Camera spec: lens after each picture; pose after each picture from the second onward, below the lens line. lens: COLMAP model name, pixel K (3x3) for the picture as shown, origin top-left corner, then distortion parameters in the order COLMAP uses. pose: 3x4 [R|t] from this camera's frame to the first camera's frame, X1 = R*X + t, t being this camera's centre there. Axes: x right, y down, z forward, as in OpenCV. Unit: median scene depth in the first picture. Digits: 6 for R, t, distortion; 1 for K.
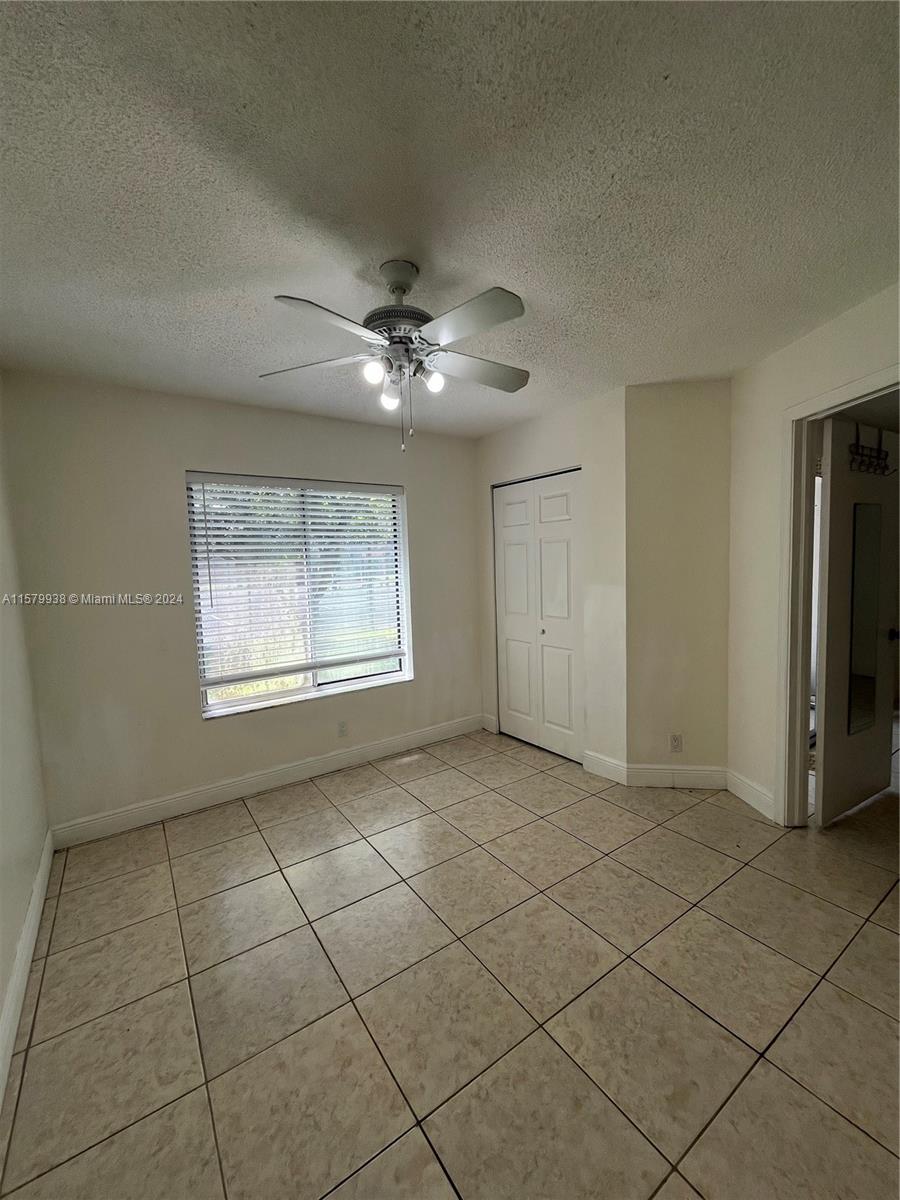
lens RADIAL K [[485.5, 0, 449.7], [0, 485.5, 604.5], [0, 0, 1]] dist [-0.003623, 0.000498]
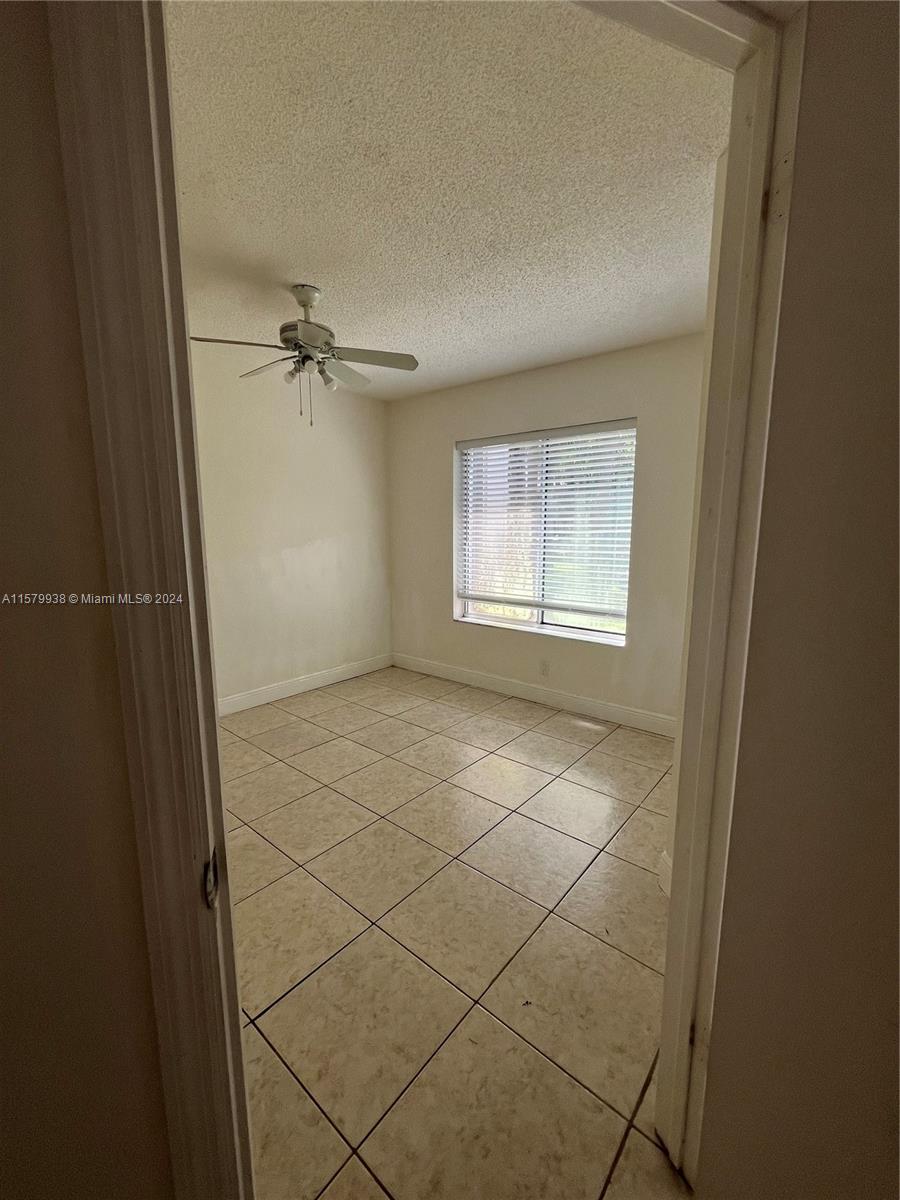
lens RADIAL K [[485.5, 0, 449.8], [0, 485.5, 599.6], [0, 0, 1]] dist [-0.003623, 0.000498]
pose [[0.276222, 0.182063, -0.943692, 0.724793], [-0.096381, 0.982191, 0.161279, -0.043654], [0.956249, 0.046405, 0.288850, 0.506545]]
